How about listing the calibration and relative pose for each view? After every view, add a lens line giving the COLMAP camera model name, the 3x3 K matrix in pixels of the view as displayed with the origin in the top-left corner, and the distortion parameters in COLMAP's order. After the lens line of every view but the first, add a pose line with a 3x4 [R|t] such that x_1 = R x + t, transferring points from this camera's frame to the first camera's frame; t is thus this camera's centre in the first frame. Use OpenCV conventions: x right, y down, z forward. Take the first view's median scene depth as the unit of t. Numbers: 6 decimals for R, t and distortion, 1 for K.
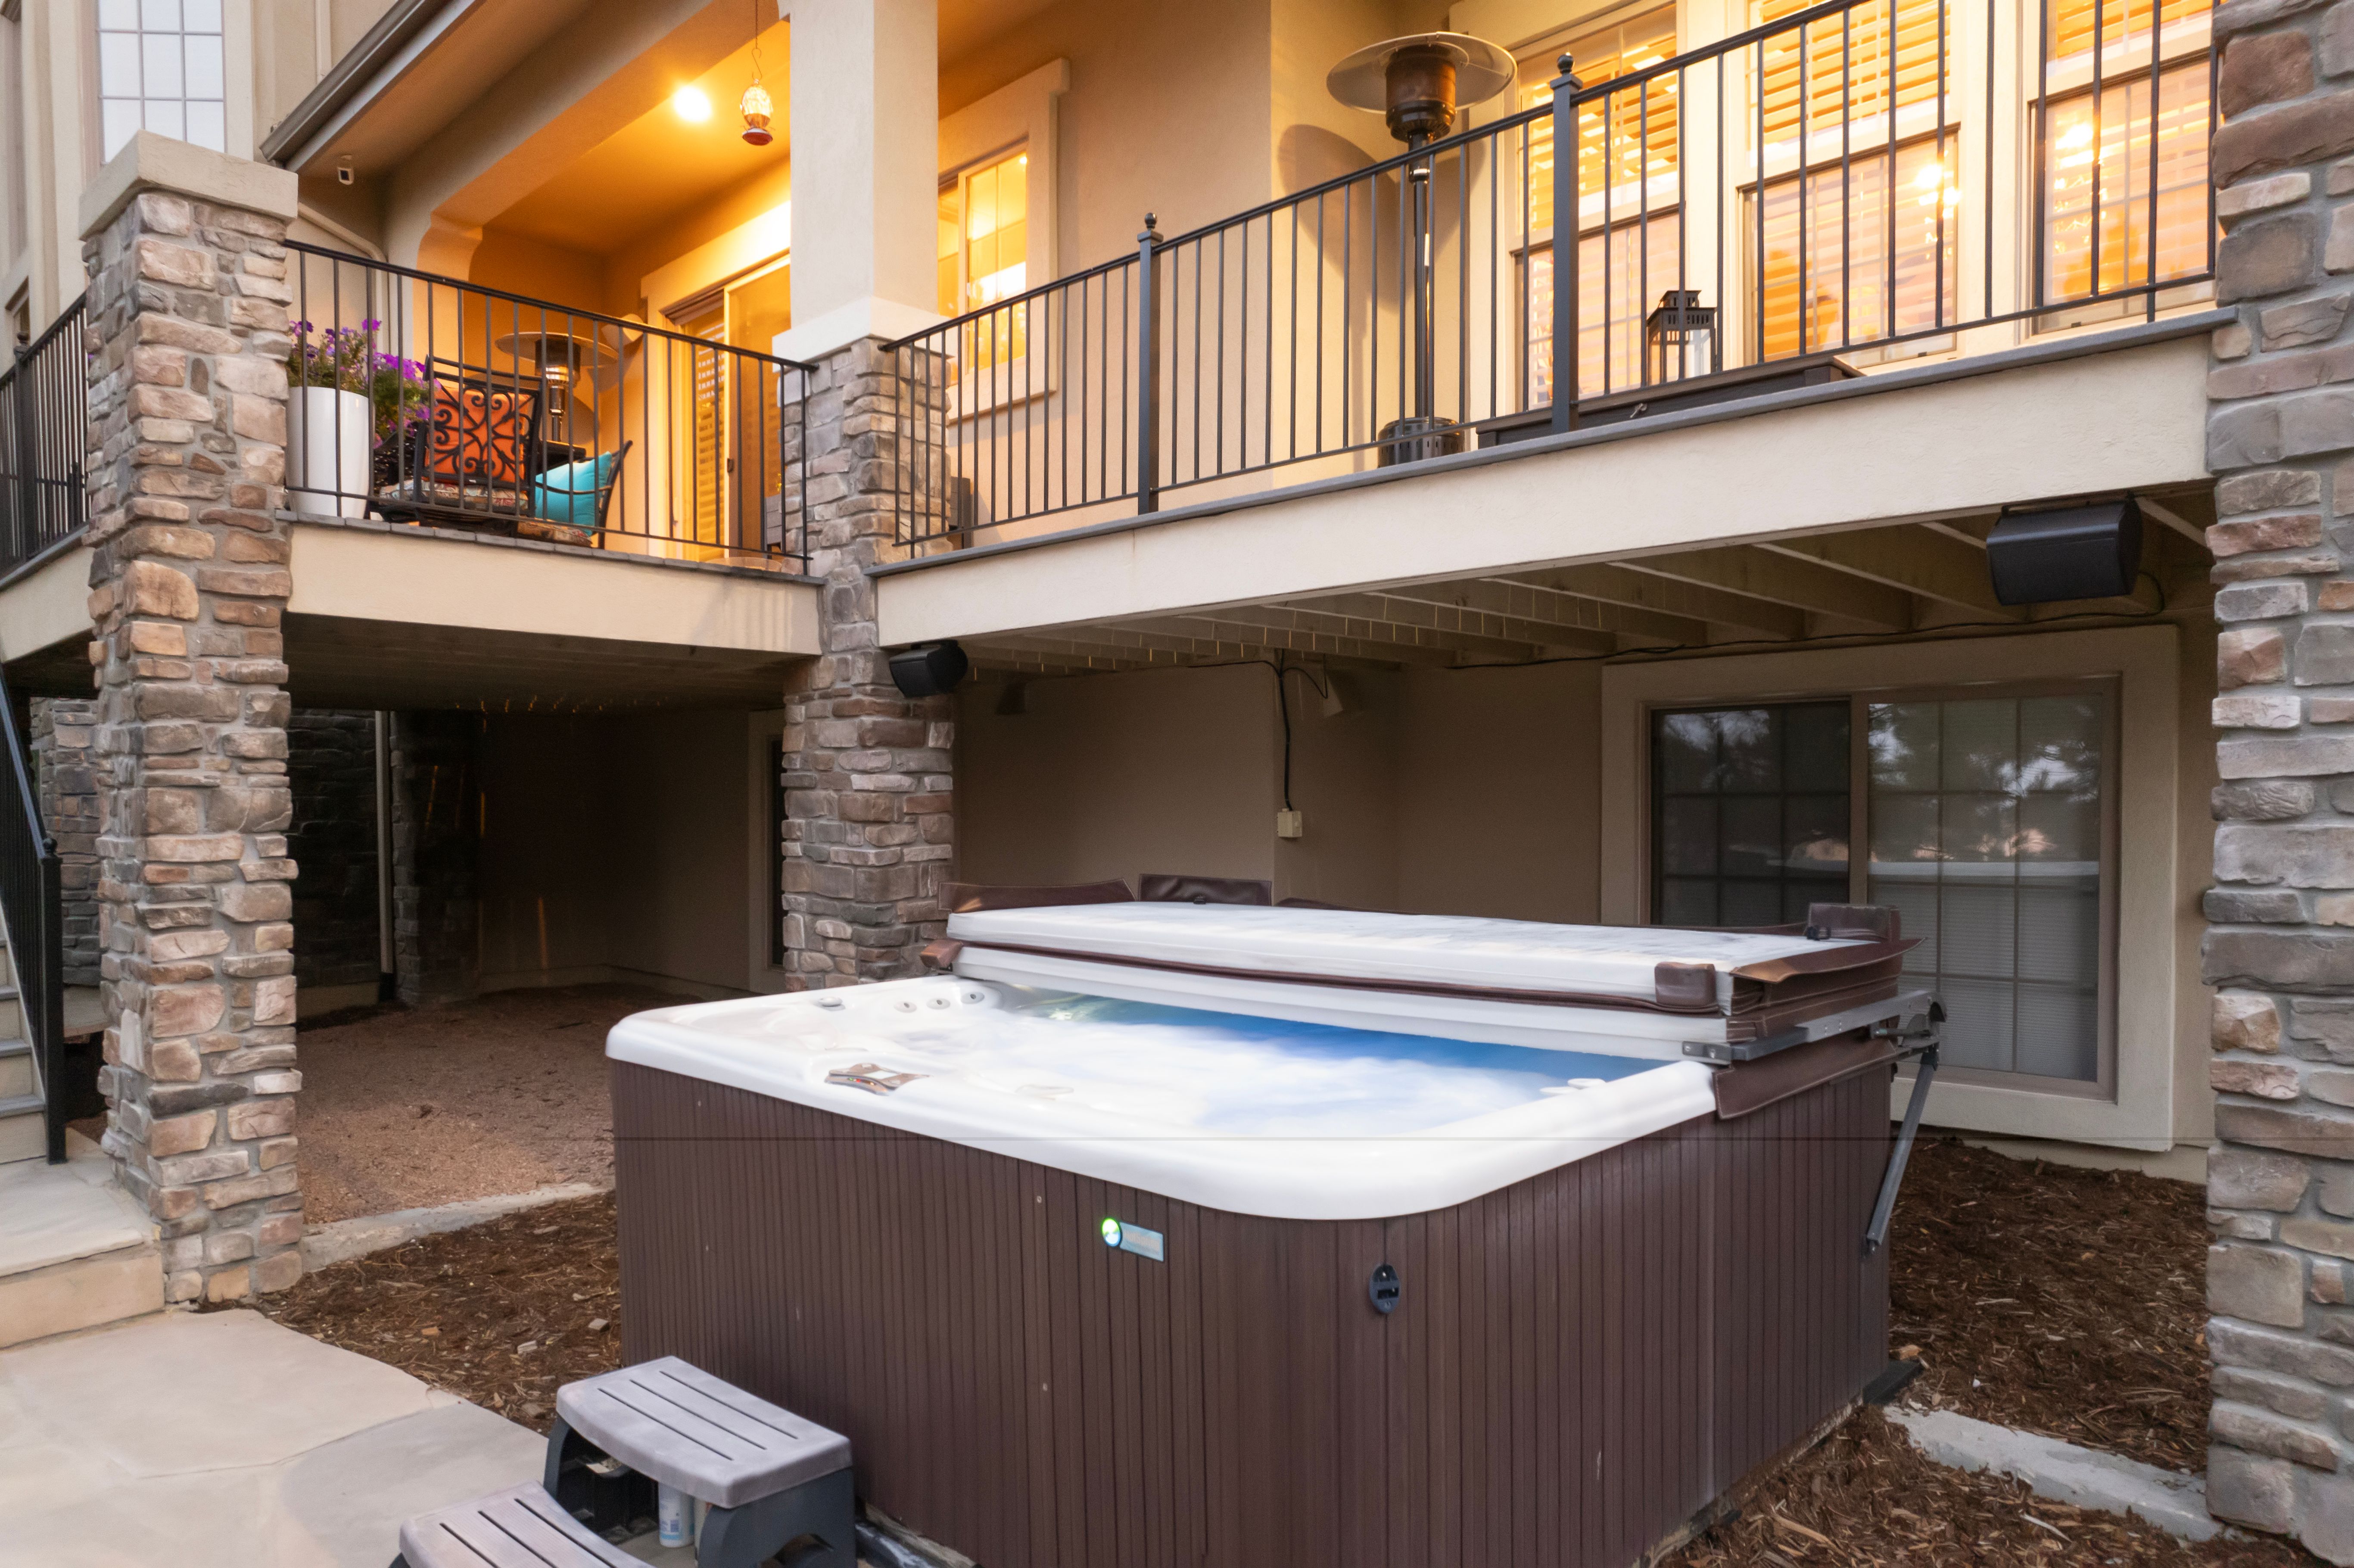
lens RADIAL K [[1534.3, 0, 1220.5], [0, 1534.3, 839.6], [0, 0, 1]] dist [-0.038032, 0.017243]
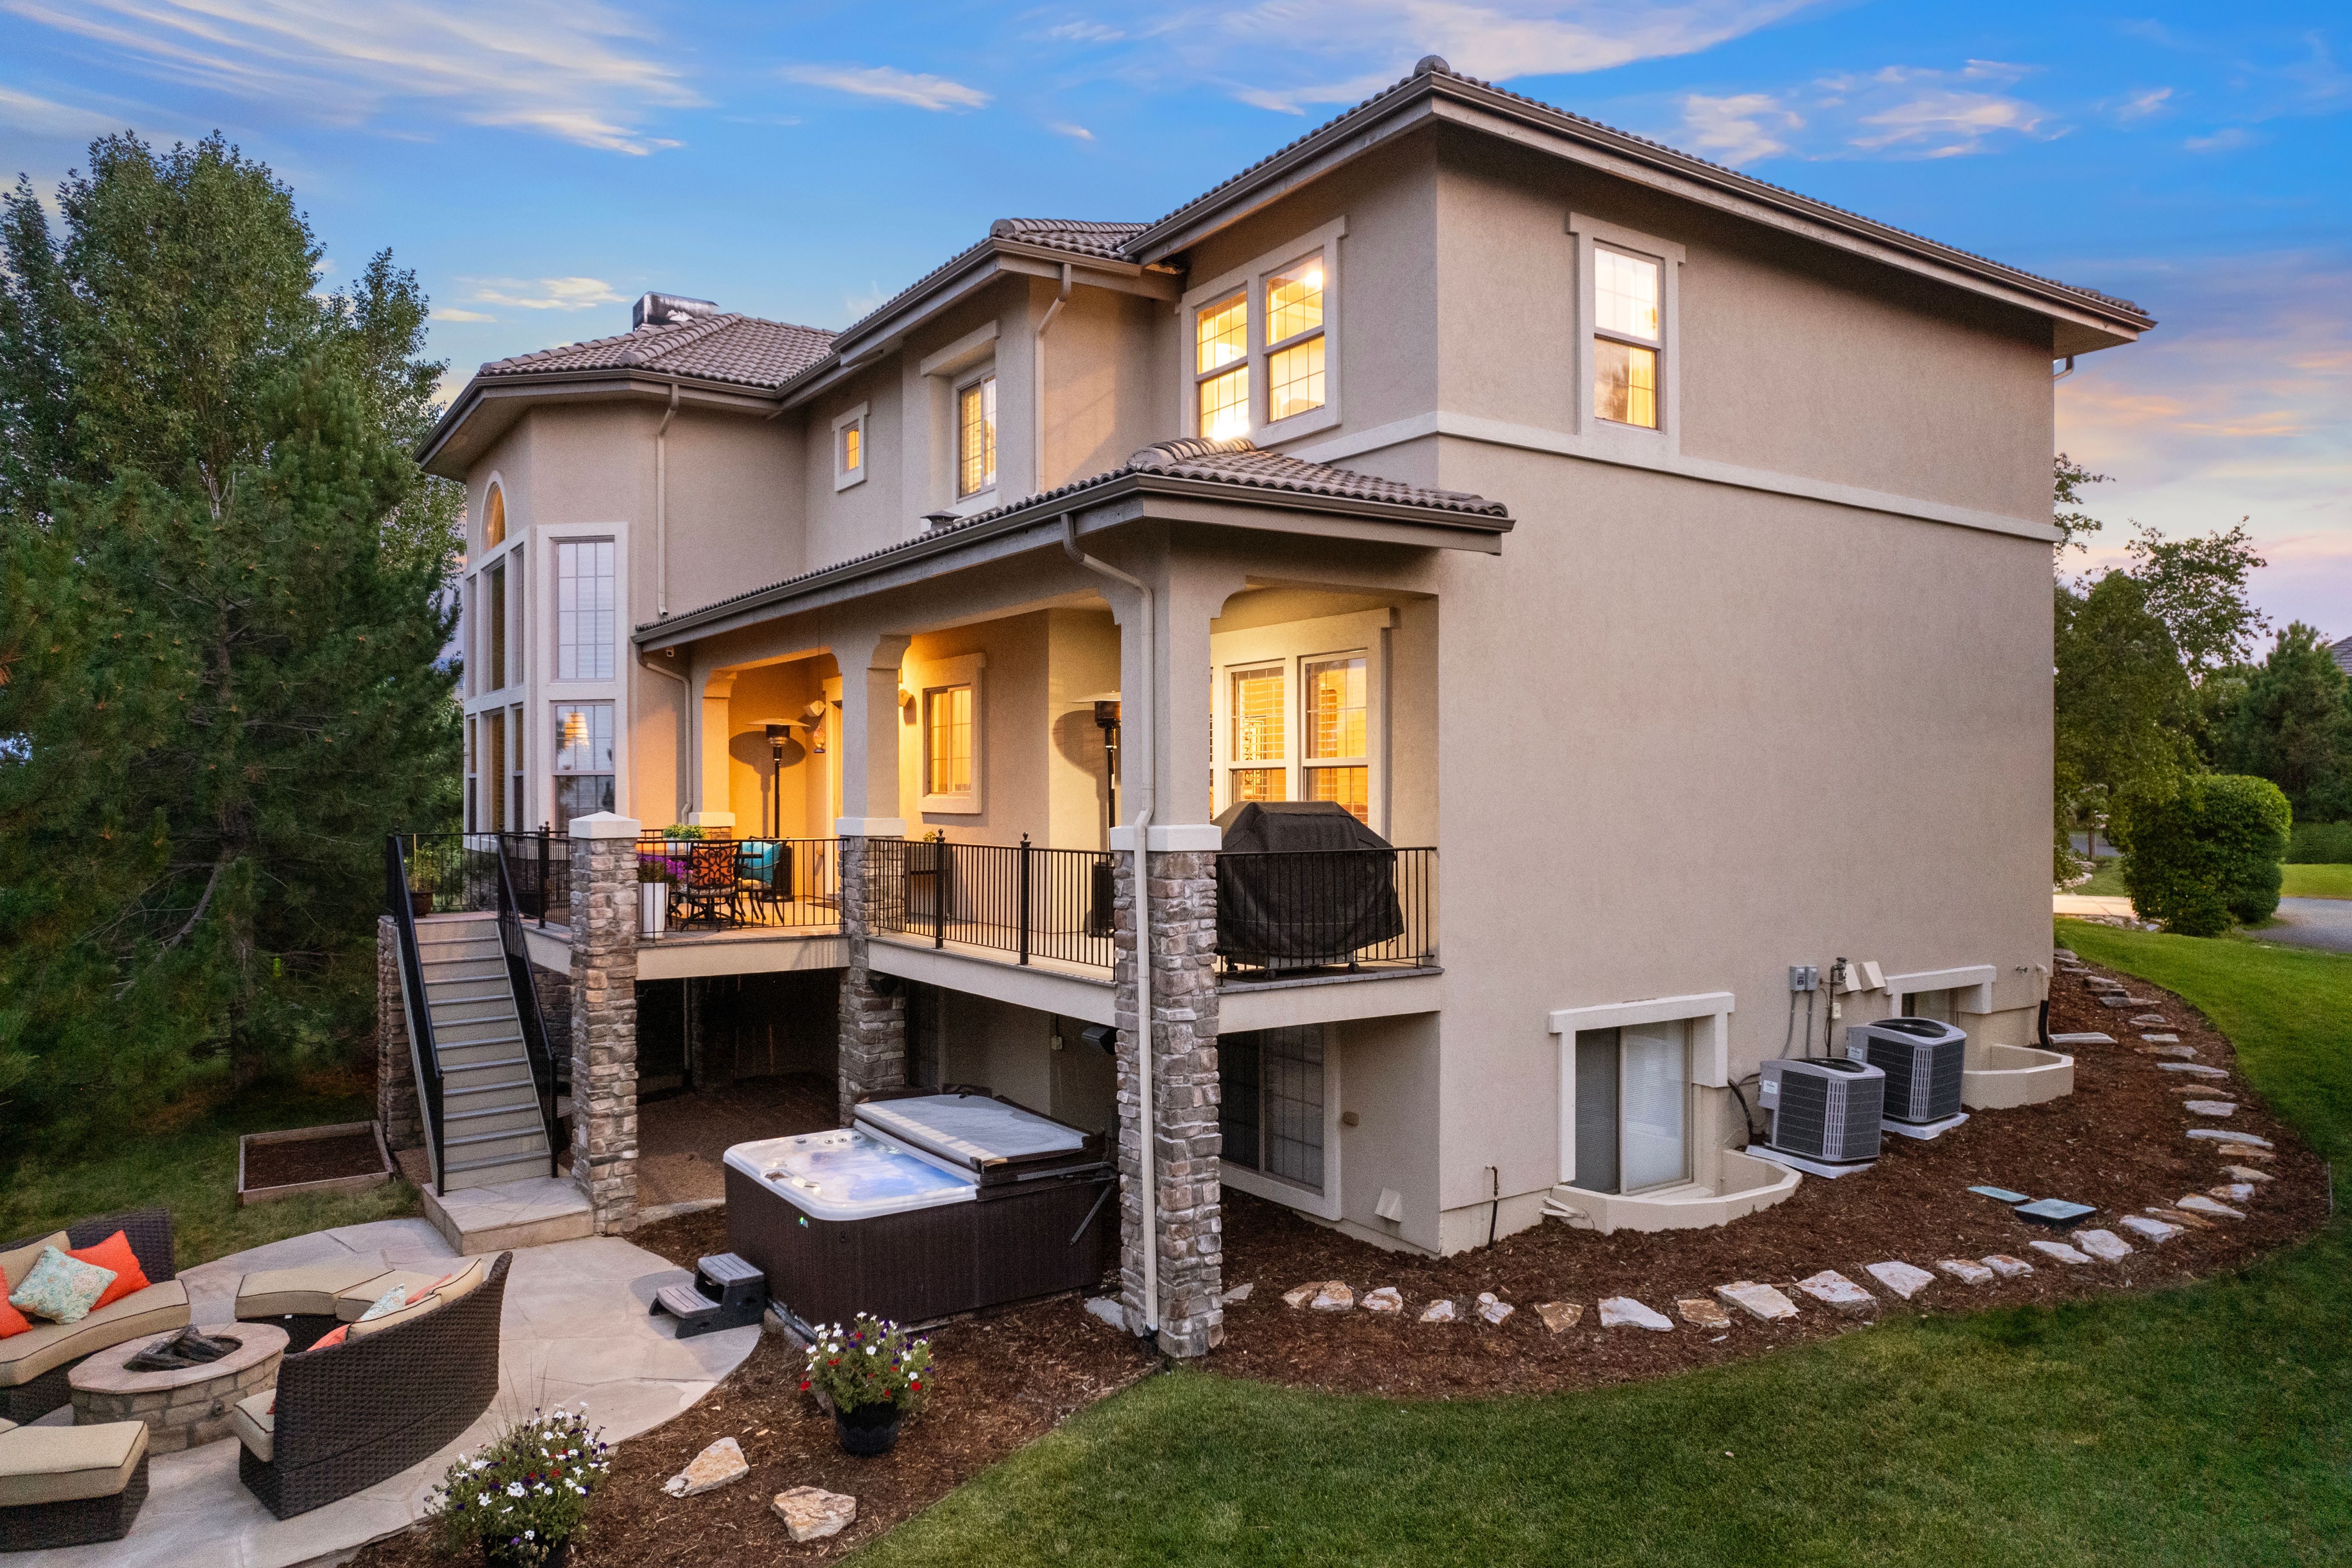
lens RADIAL K [[1533.0, 0, 1176.6], [0, 1533.0, 783.7], [0, 0, 1]] dist [-0.038032, 0.017243]
pose [[0.976204, -0.006161, -0.216769, 0.951767], [-0.002737, 0.999167, -0.040725, -0.403157], [0.216839, 0.040349, 0.975373, -1.513793]]
